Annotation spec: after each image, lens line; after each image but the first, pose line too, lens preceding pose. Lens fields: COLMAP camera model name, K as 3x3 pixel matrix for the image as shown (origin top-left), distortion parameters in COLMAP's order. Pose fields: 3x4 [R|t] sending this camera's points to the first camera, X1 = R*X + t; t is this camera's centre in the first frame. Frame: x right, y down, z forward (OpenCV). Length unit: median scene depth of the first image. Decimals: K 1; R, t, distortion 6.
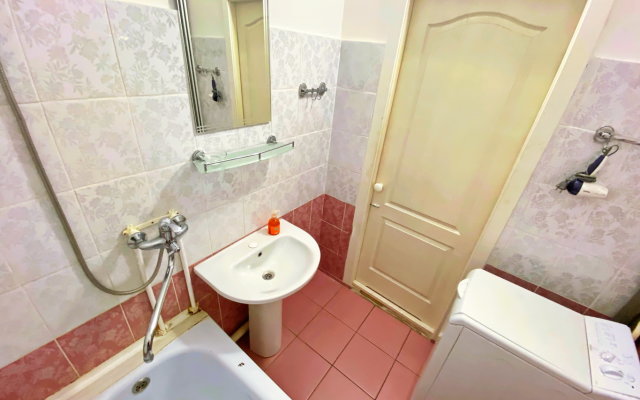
lens RADIAL K [[265.2, 0, 320.0], [0, 265.2, 200.0], [0, 0, 1]] dist [-0.000559, -0.000185]
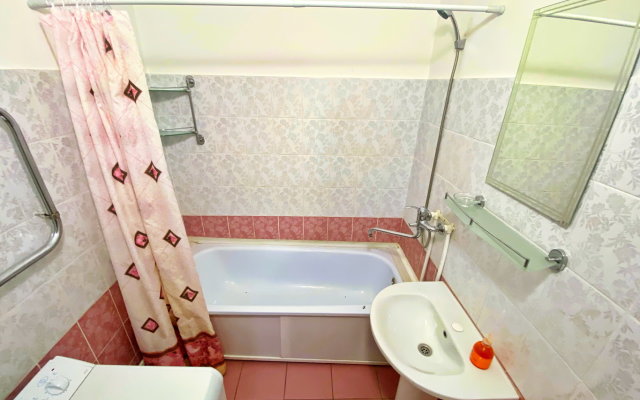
lens RADIAL K [[265.2, 0, 320.0], [0, 265.2, 200.0], [0, 0, 1]] dist [-0.000559, -0.000185]
pose [[-0.750577, 0.186942, -0.633787, 0.627056], [-0.380464, 0.661940, 0.645819, -0.547805], [0.540260, 0.725870, -0.425713, 0.986657]]
